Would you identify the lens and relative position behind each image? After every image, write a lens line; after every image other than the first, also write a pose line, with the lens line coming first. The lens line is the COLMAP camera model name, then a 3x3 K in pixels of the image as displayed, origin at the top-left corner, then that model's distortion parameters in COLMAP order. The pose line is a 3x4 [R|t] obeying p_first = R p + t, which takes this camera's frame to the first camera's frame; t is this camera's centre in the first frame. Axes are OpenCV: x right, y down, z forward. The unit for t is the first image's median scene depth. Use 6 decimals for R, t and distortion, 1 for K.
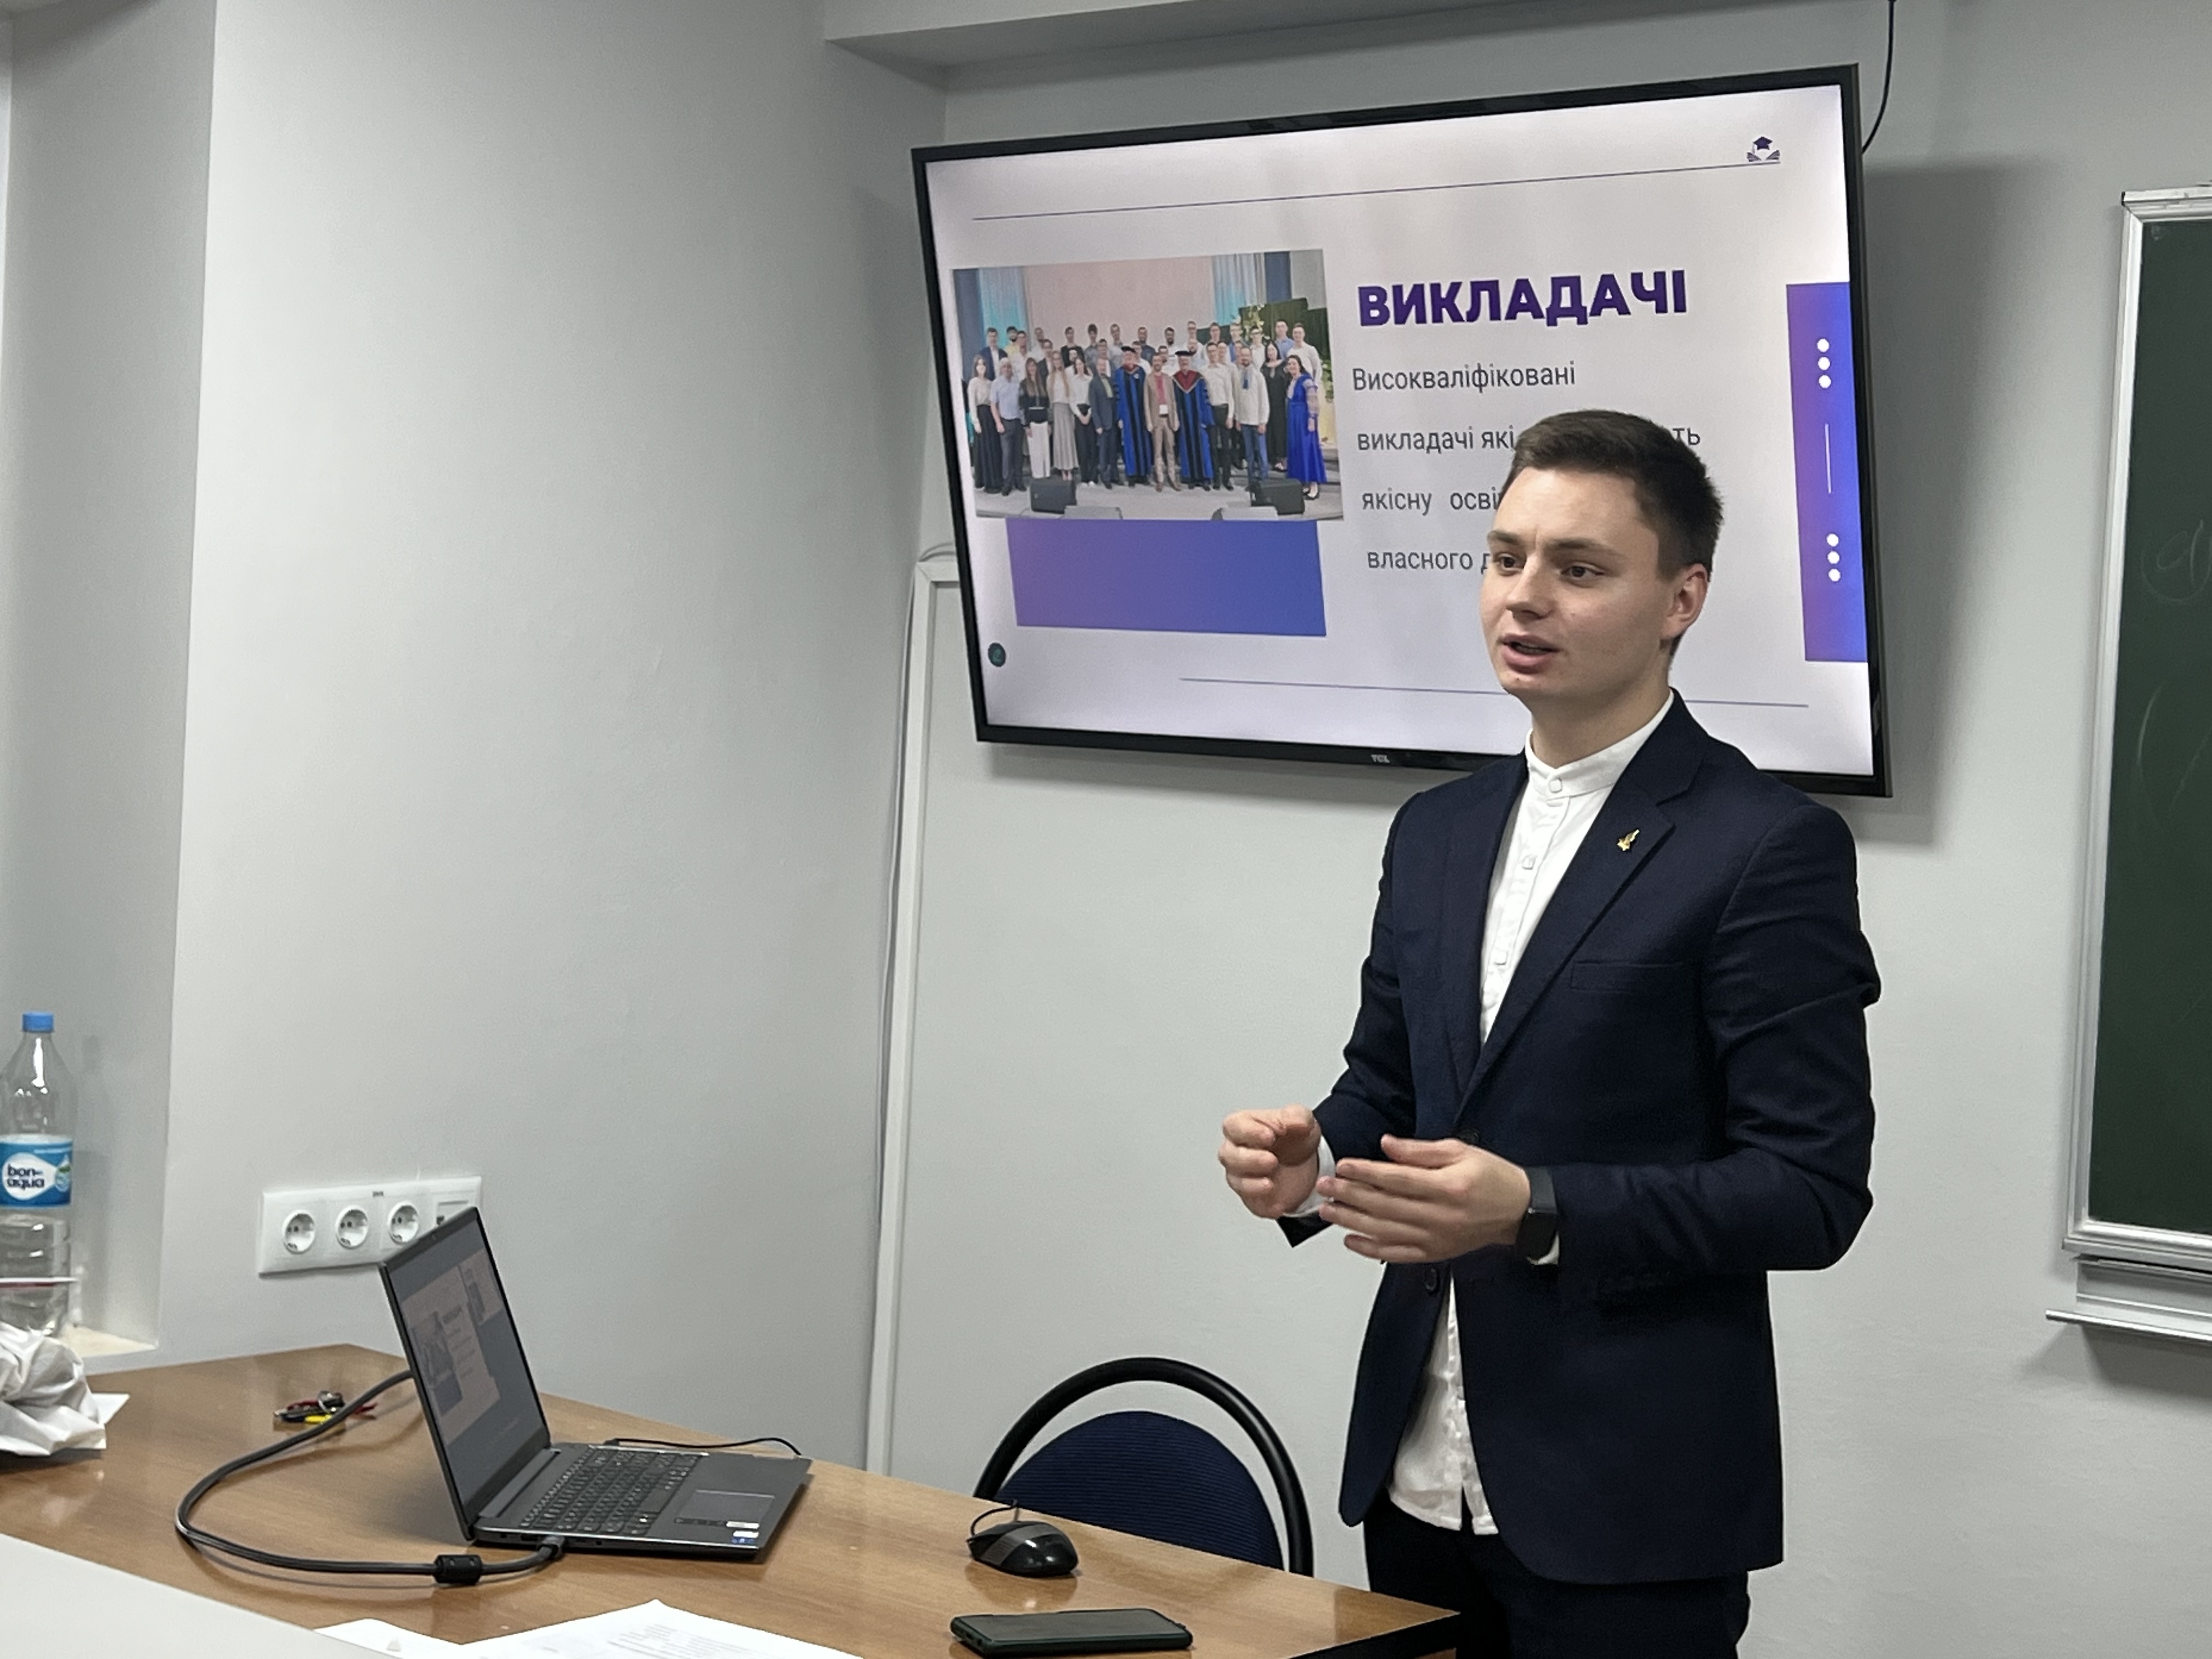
lens RADIAL K [[3550.8, 0, 1094.6], [0, 3550.8, 818.8], [0, 0, 1]] dist [0.103645, 0.000000]
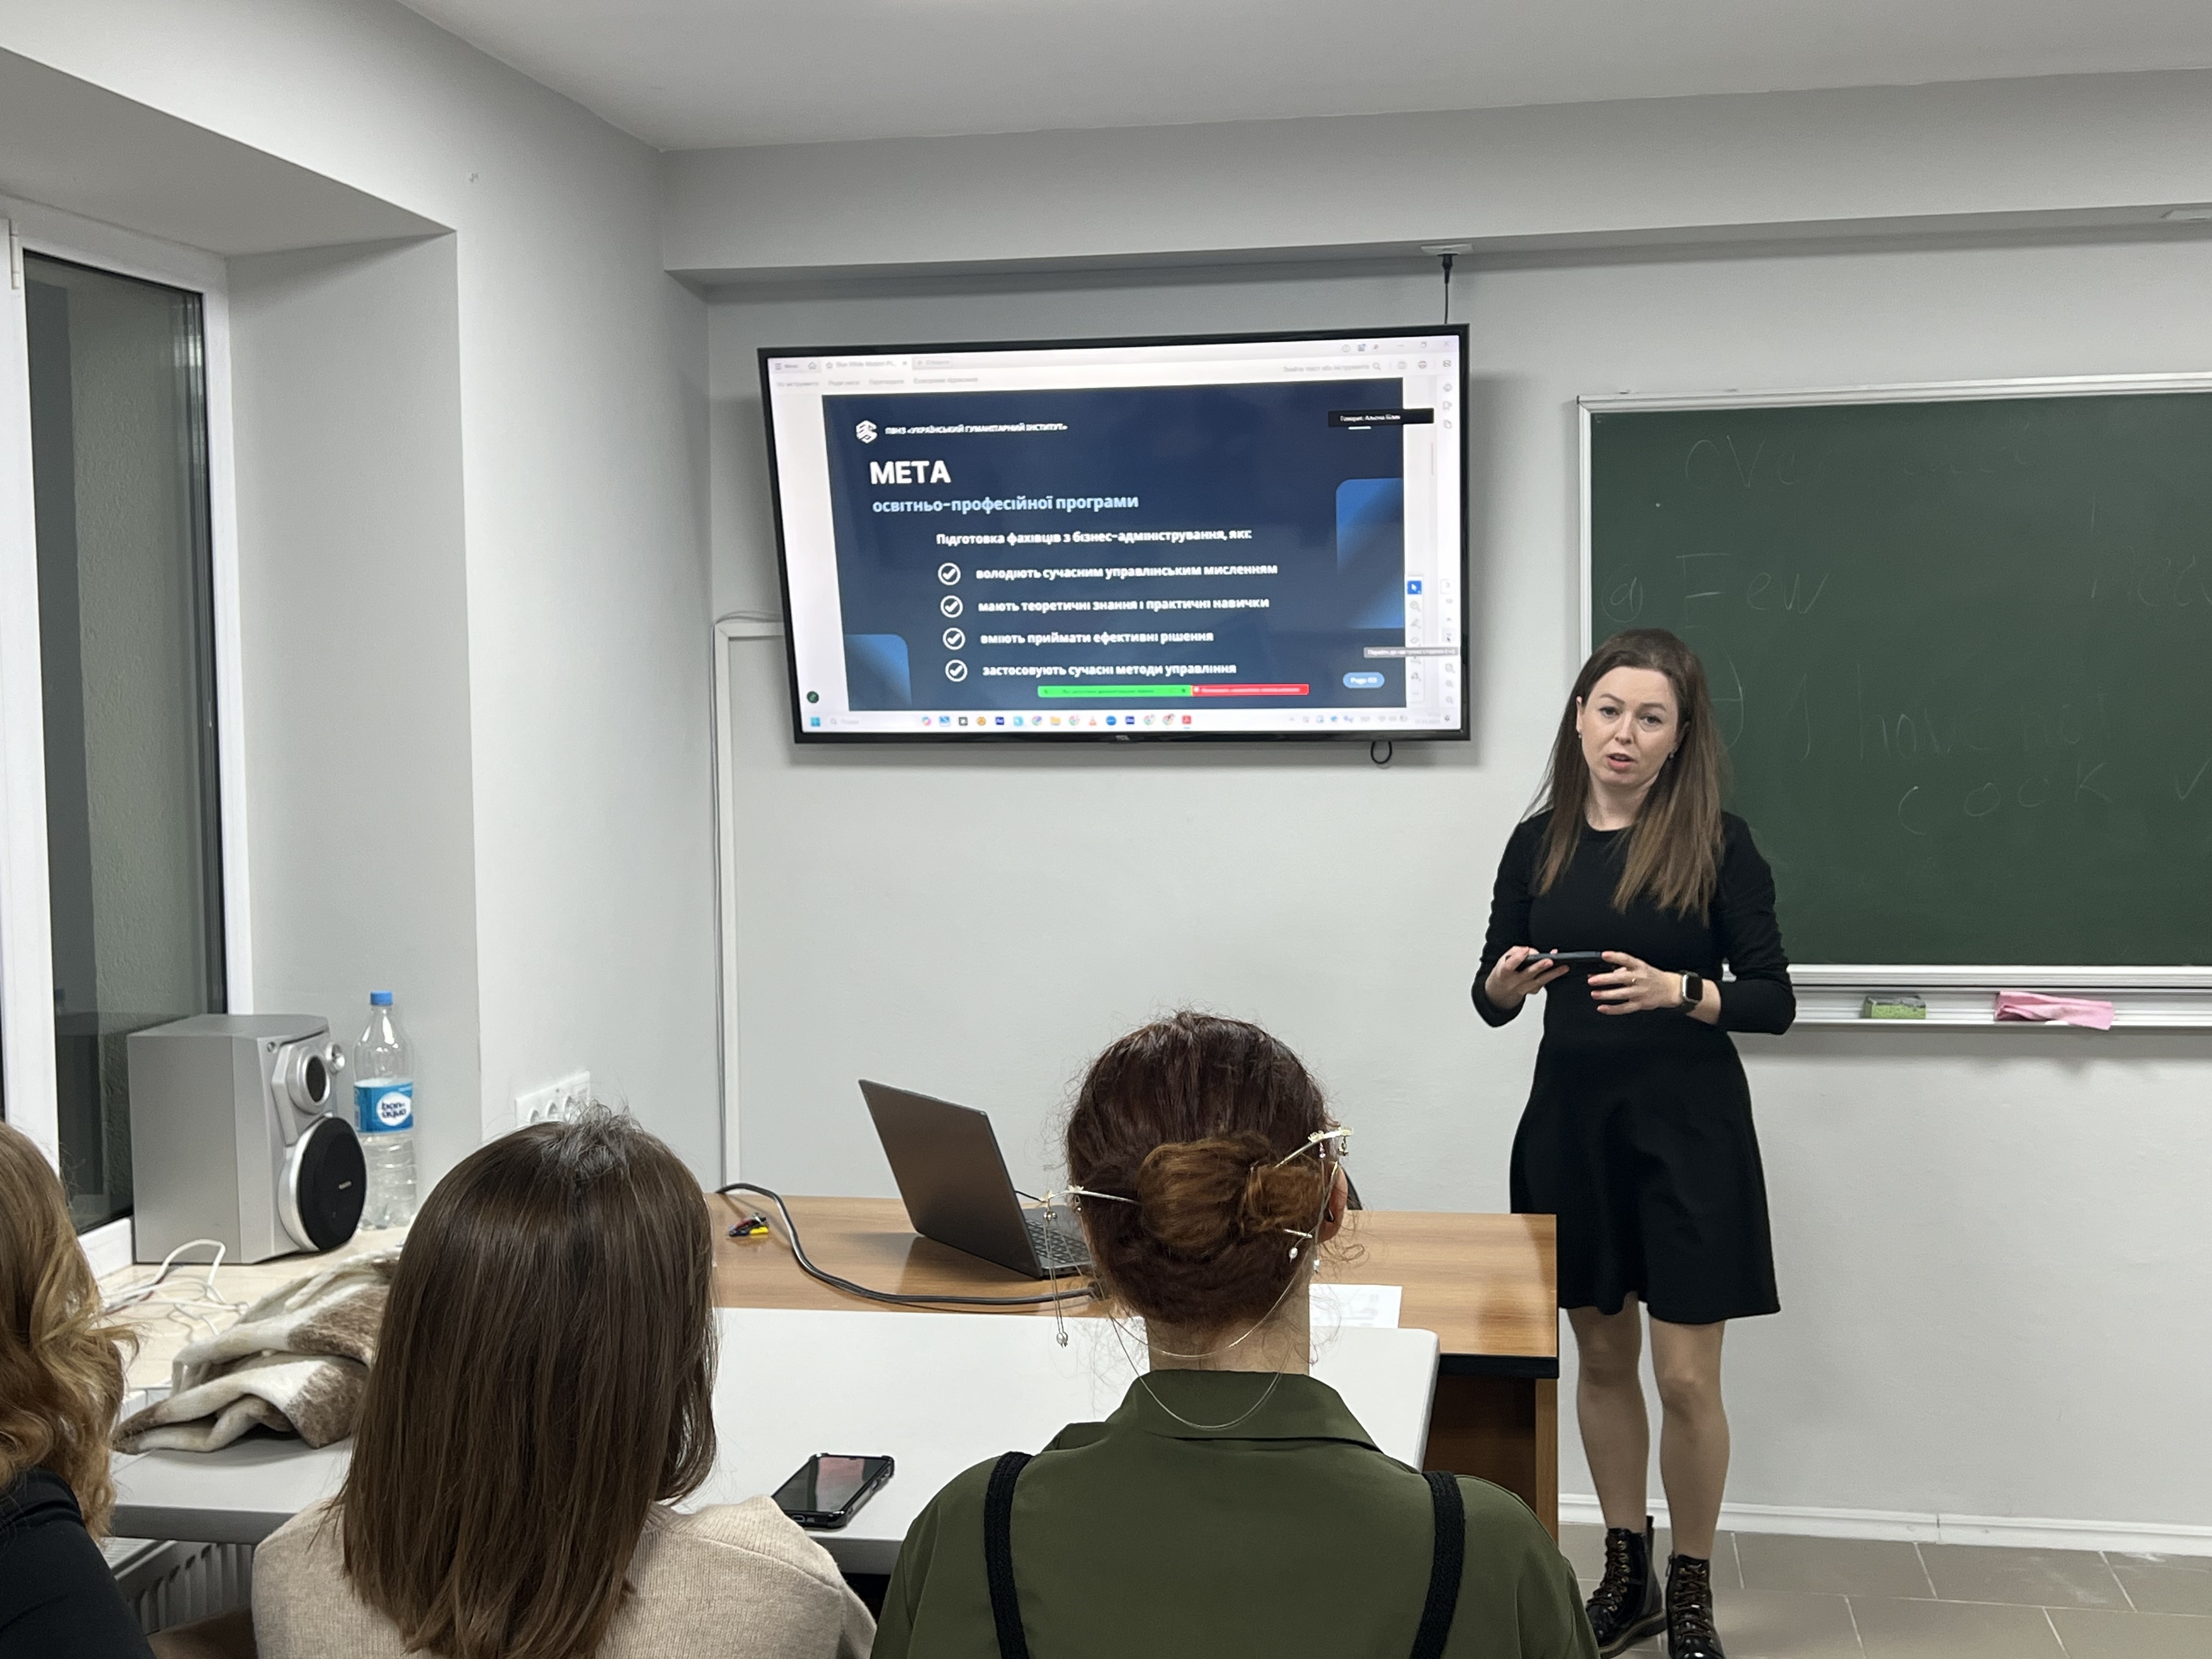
lens RADIAL K [[2533.9, 0, 1107.6], [0, 2533.9, 841.4], [0, 0, 1]] dist [0.041065, 0.000000]
pose [[0.861968, -0.092280, 0.498493, -0.541860], [0.070221, 0.995548, 0.062872, -0.045987], [-0.502076, -0.019189, 0.864611, 0.011089]]
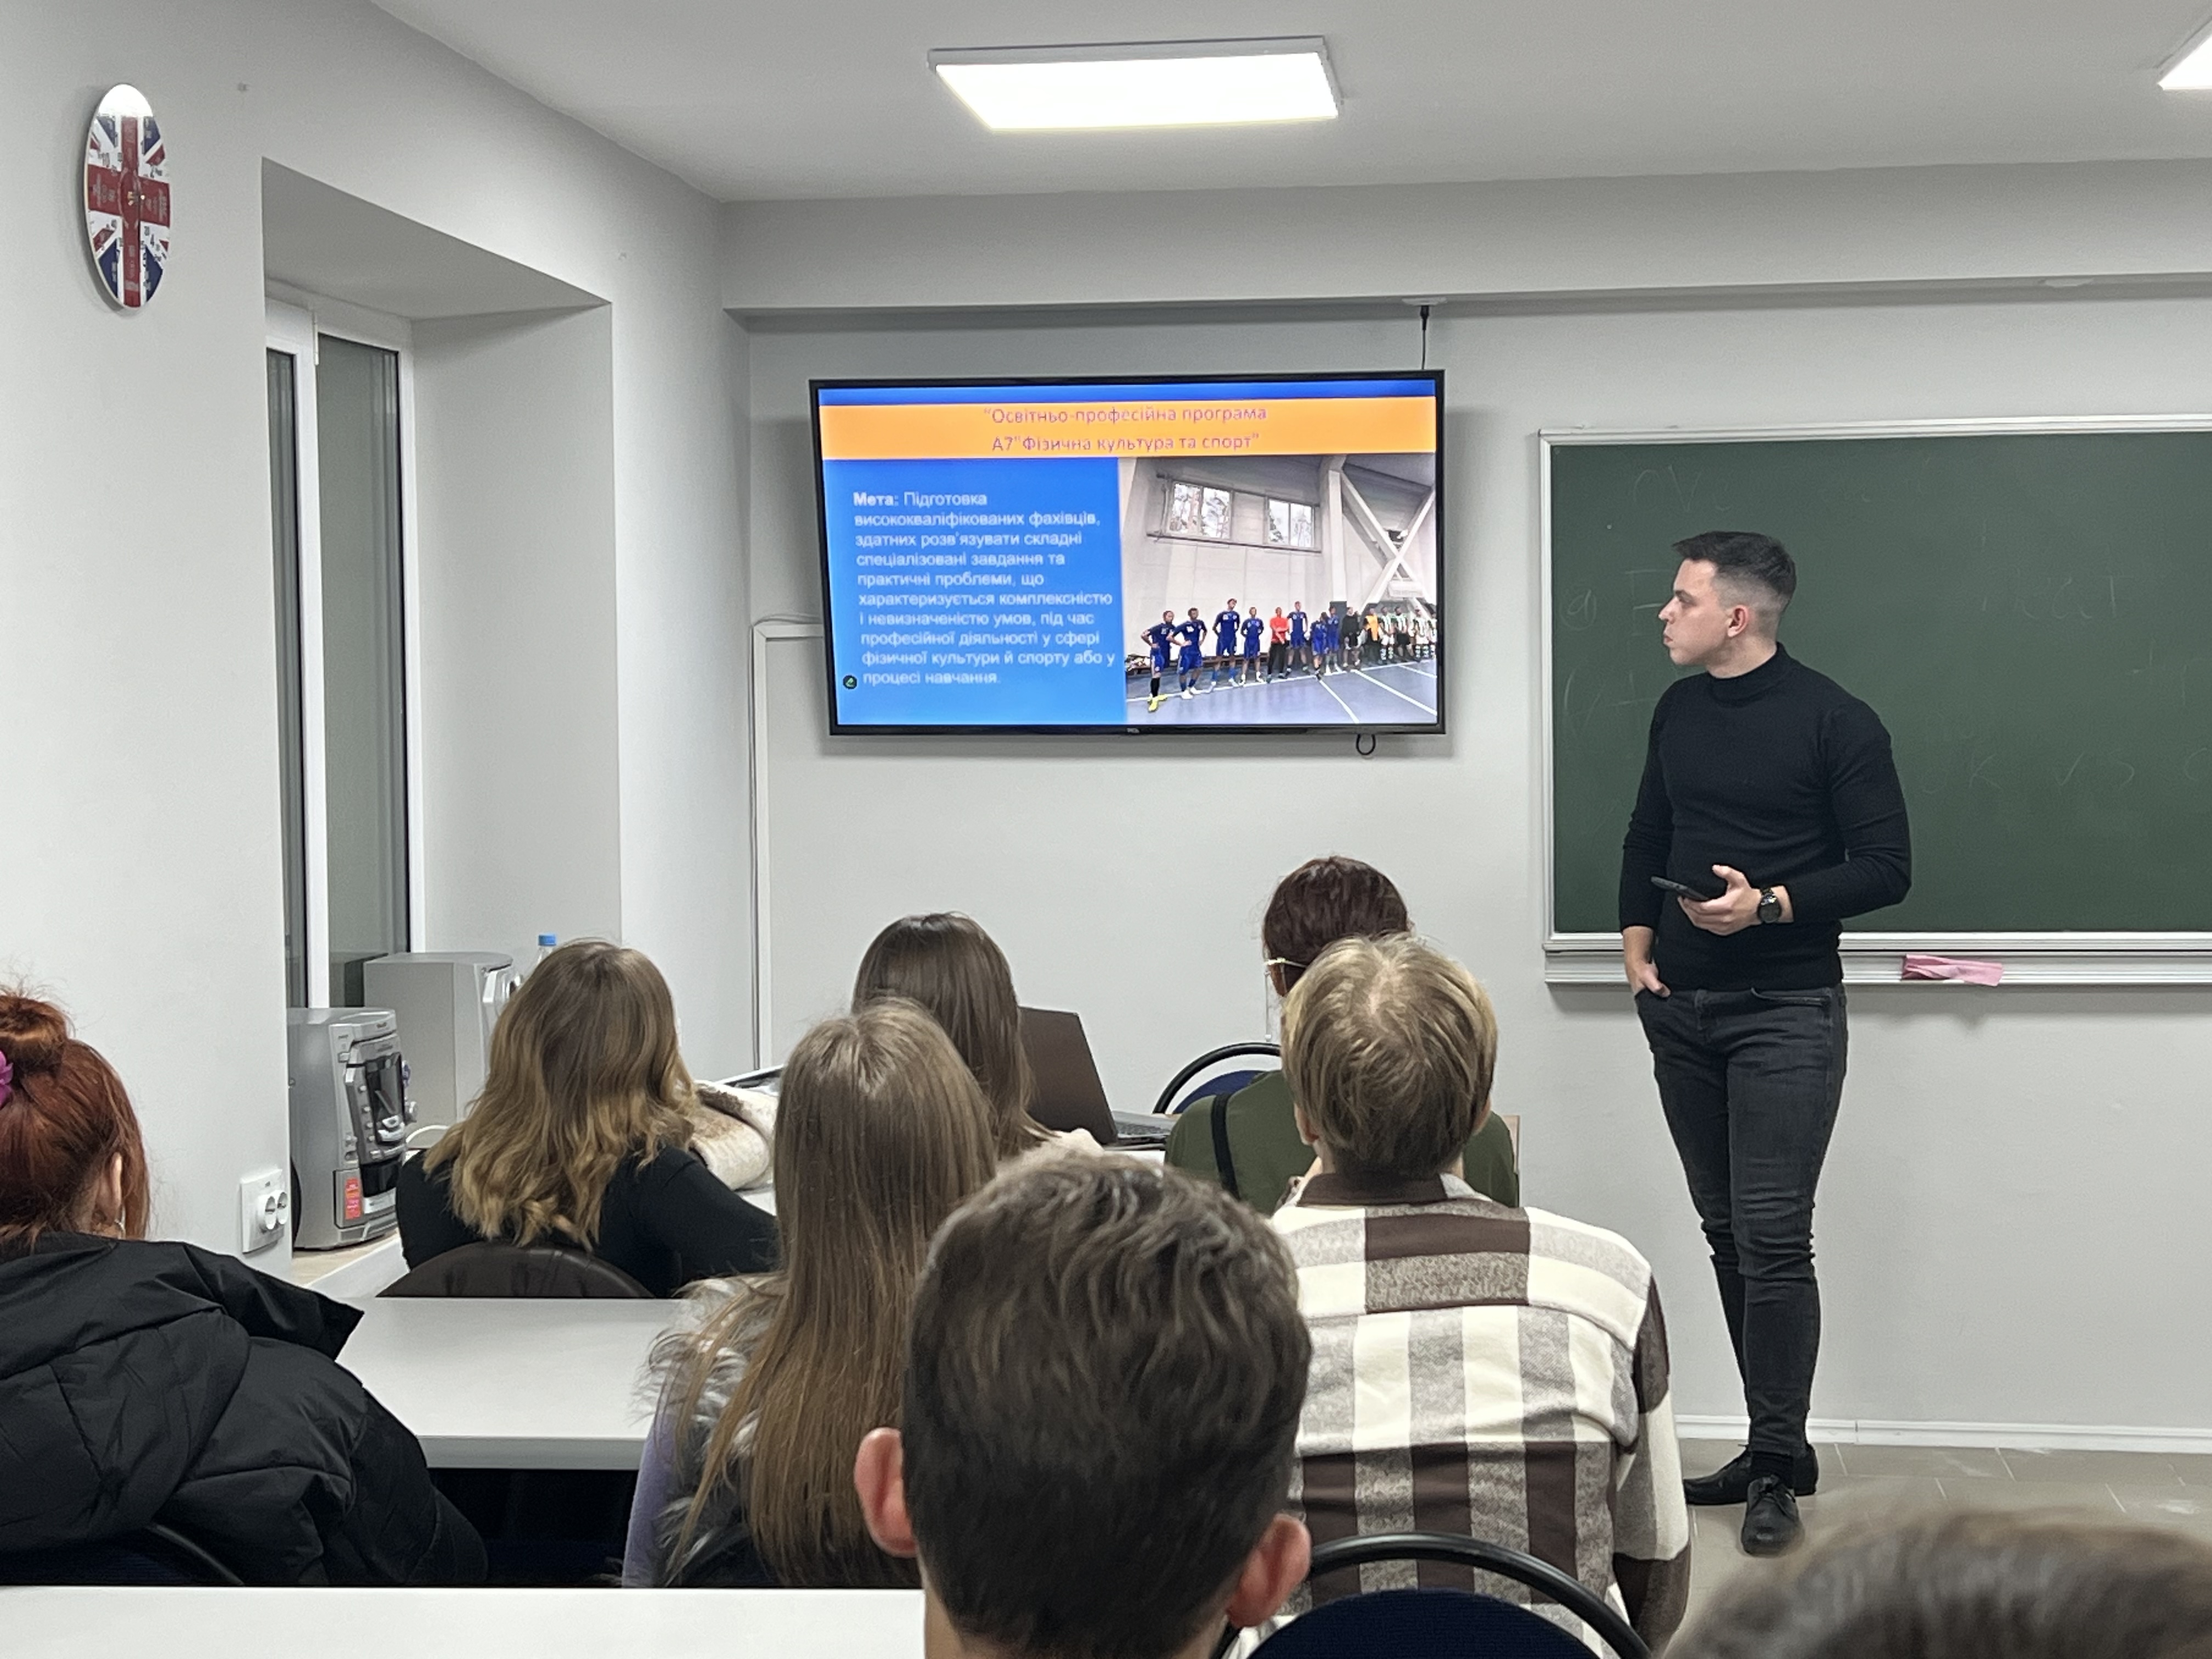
lens RADIAL K [[3675.1, 0, 1086.2], [0, 3675.1, 824.5], [0, 0, 1]] dist [0.120889, 0.000000]
pose [[0.833931, -0.077297, 0.546429, -1.027700], [0.064936, 0.997008, 0.041935, -0.052443], [-0.548036, 0.000512, 0.836455, -0.574609]]
